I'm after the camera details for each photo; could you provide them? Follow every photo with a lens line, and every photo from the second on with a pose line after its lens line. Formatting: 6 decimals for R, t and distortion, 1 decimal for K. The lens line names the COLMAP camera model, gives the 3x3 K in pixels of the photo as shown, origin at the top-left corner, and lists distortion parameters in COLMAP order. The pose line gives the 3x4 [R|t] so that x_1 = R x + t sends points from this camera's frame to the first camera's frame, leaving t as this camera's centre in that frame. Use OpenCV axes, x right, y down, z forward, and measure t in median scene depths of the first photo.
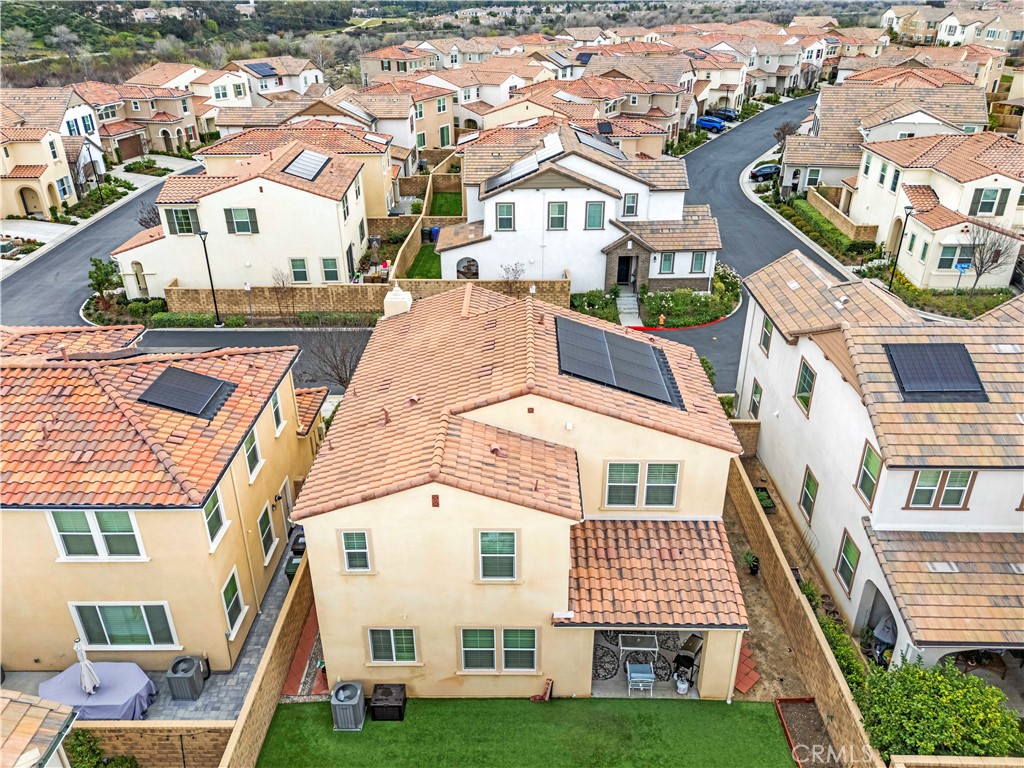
lens RADIAL K [[757.7, 0, 512.0], [0, 757.7, 384.0], [0, 0, 1]] dist [0.073554, -0.071250]
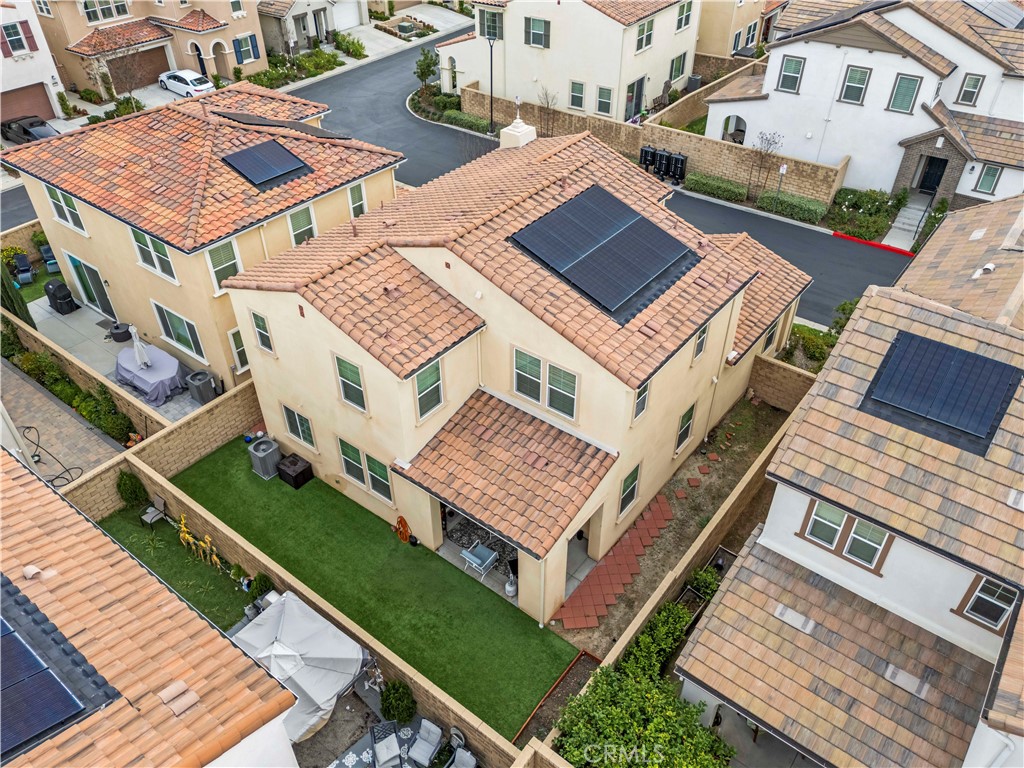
lens RADIAL K [[757.7, 0, 512.0], [0, 757.7, 384.0], [0, 0, 1]] dist [0.073554, -0.071250]
pose [[0.798196, 0.375468, -0.471070, 0.274024], [-0.276146, 0.923050, 0.267810, -0.048609], [0.535376, -0.083681, 0.840458, 0.100029]]
